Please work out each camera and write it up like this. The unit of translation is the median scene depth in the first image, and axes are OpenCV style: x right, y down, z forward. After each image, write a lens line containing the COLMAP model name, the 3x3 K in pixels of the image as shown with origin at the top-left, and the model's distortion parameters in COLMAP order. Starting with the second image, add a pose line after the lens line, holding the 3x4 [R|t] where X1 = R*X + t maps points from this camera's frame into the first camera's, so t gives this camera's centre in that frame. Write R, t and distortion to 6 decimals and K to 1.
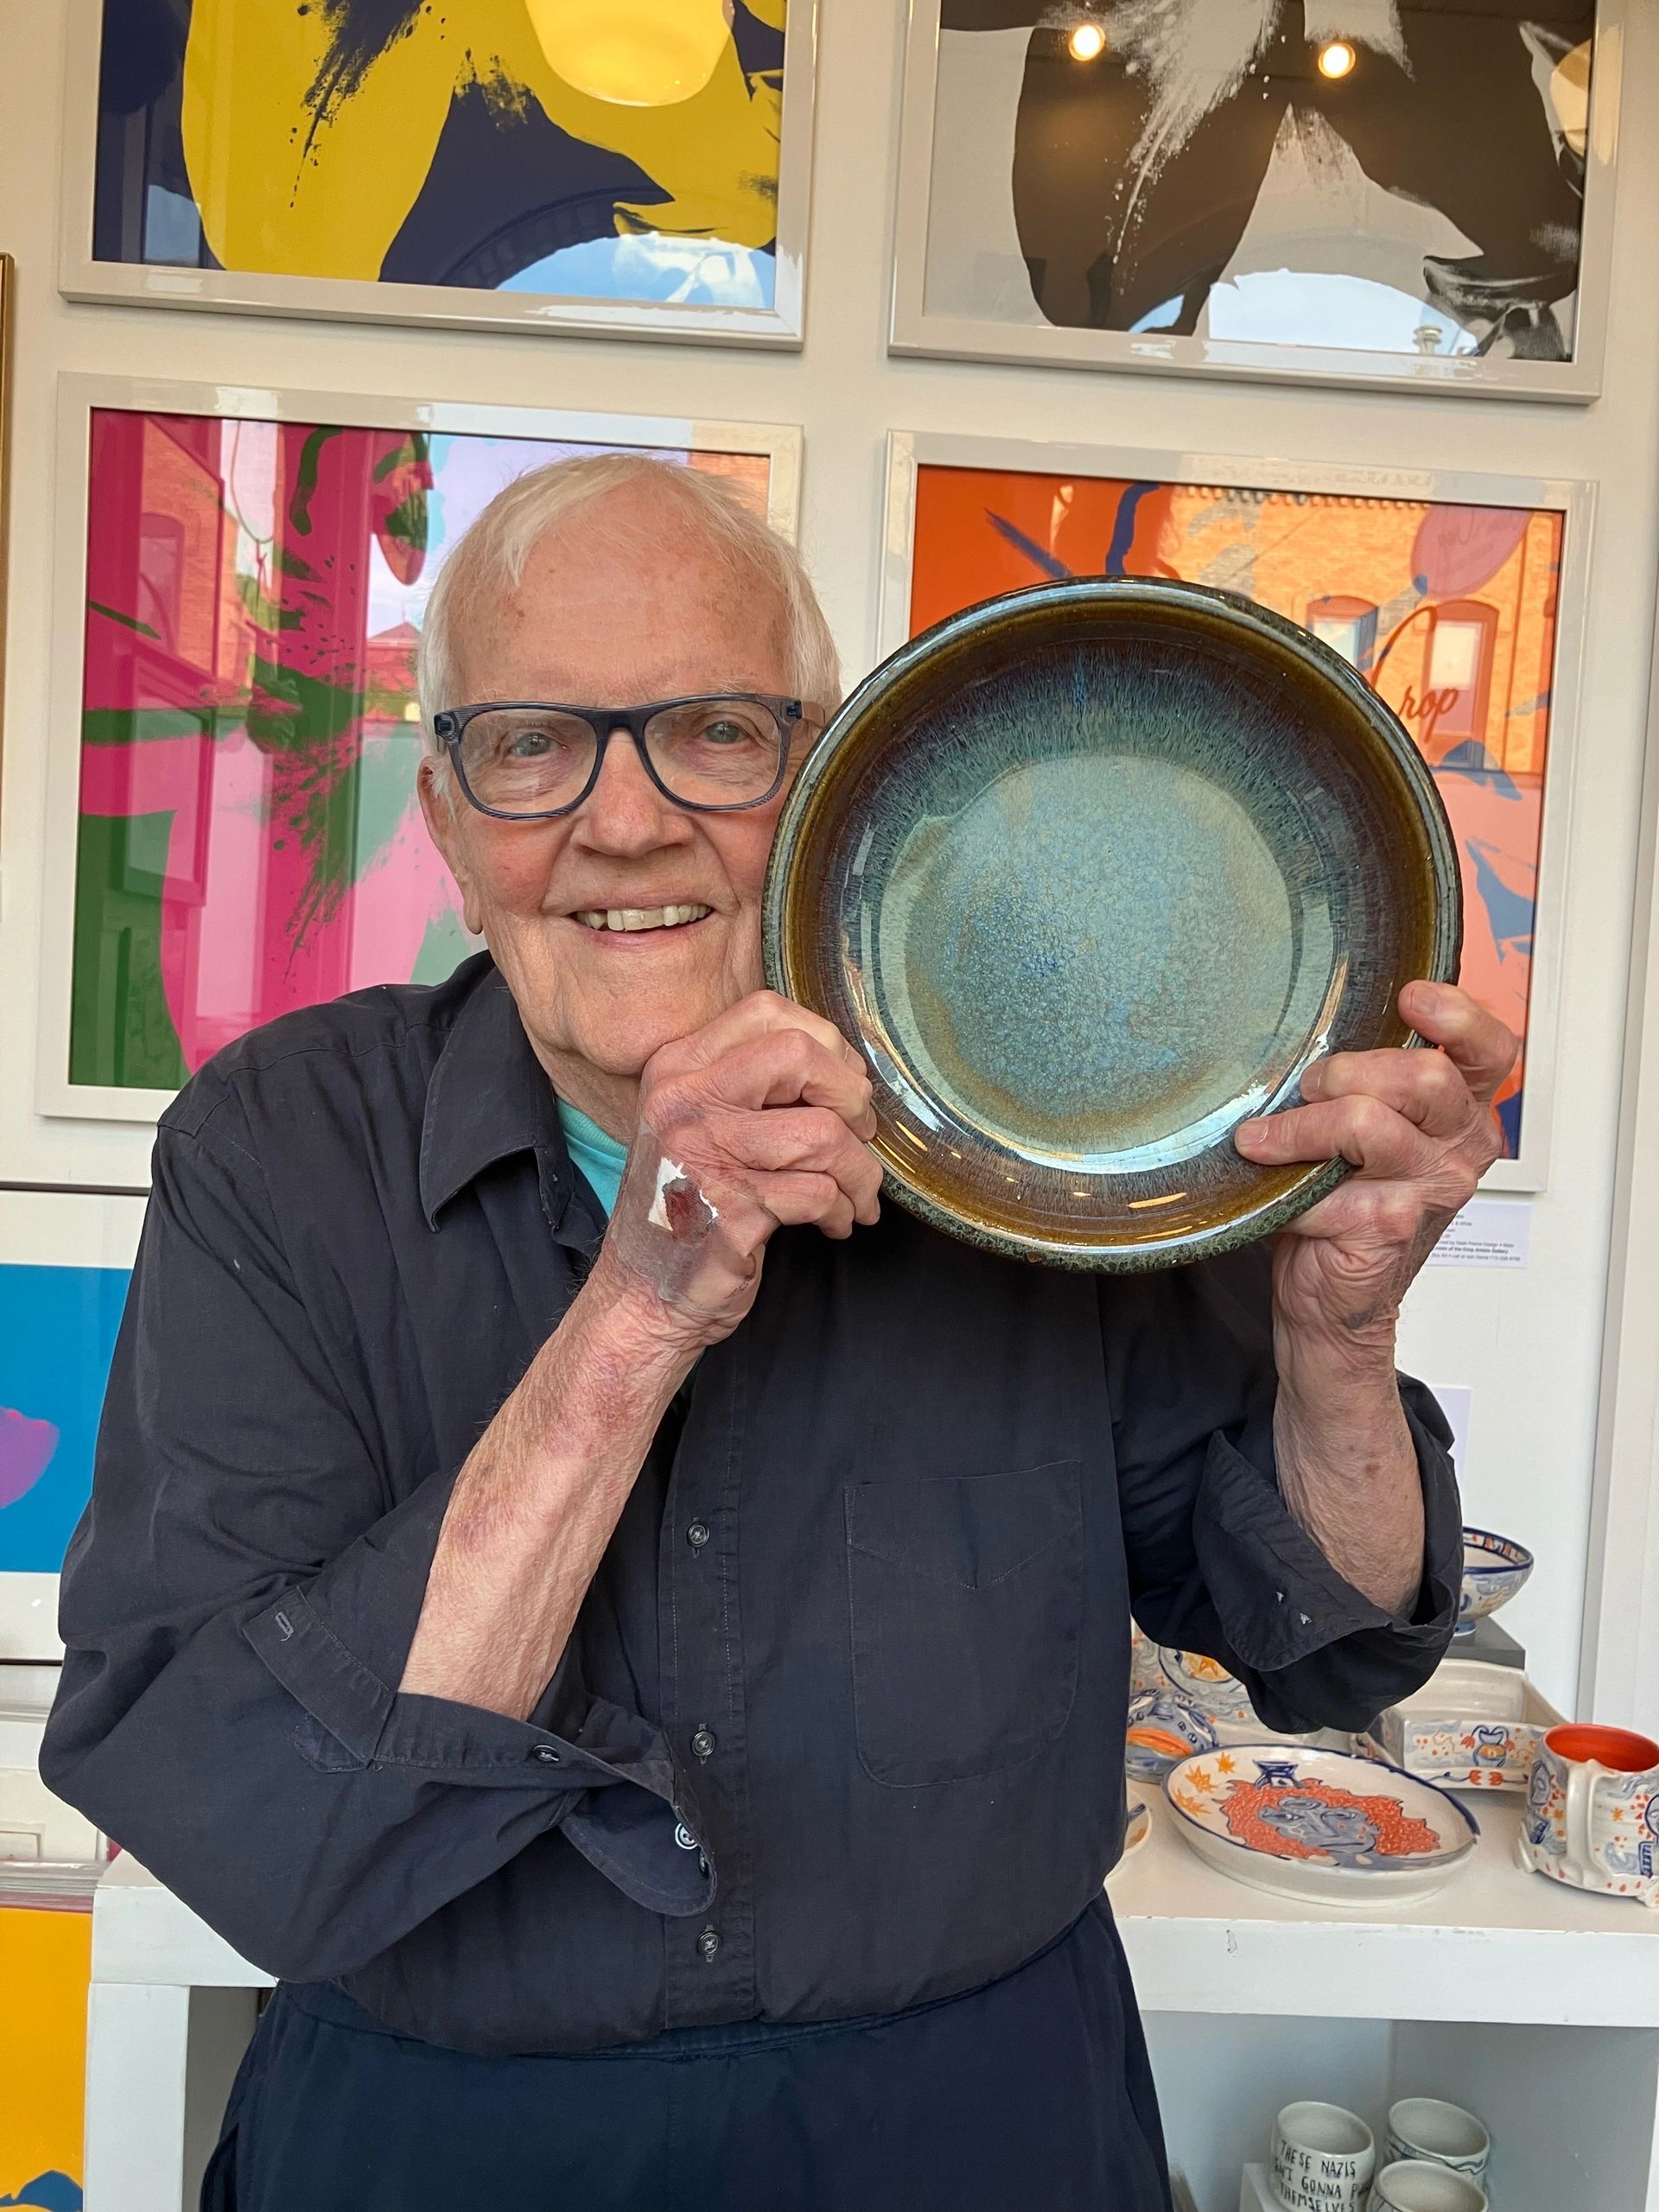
lens RADIAL K [[1795.3, 0, 794.8], [0, 1795.3, 1102.4], [0, 0, 1]] dist [0.129674, -0.345310]
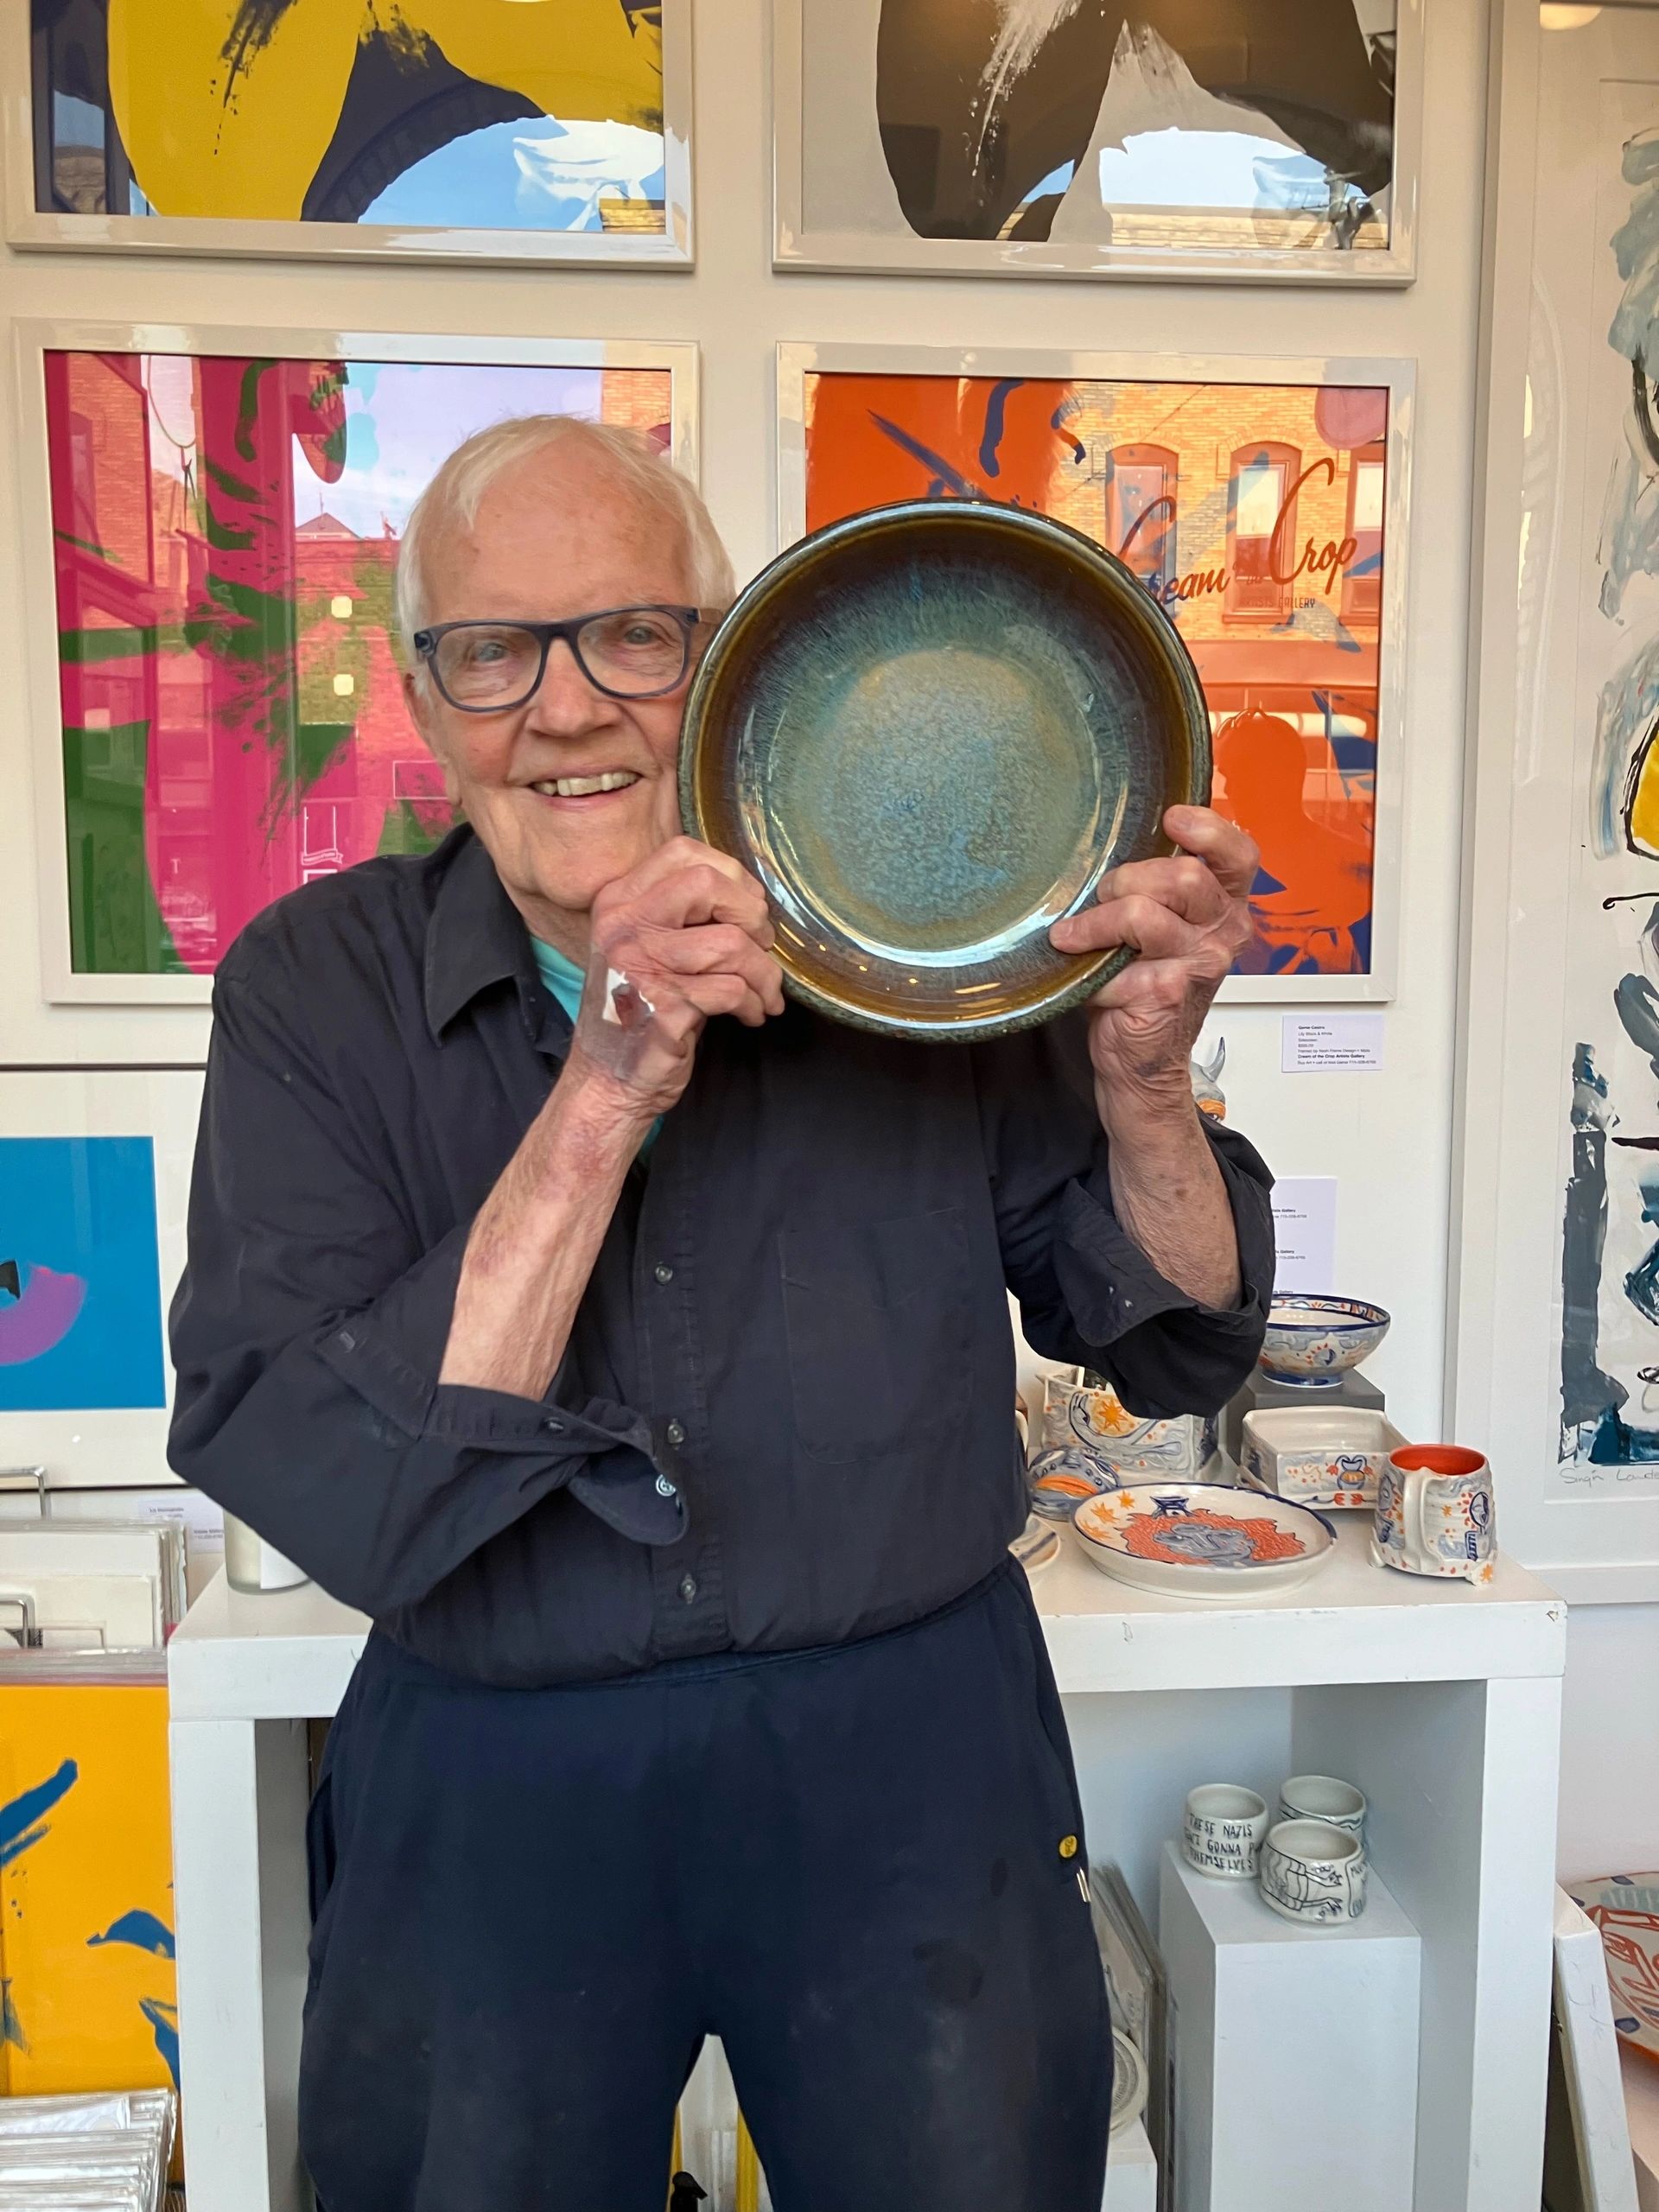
lens RADIAL K [[1801.6, 0, 837.5], [0, 1801.6, 1107.4], [0, 0, 1]] dist [0.008498, -0.088628]
pose [[0.997006, -0.057618, 0.051564, 0.012388], [0.053786, 0.995892, 0.072845, 0.035509], [-0.055549, -0.069854, 0.996009, -0.257642]]
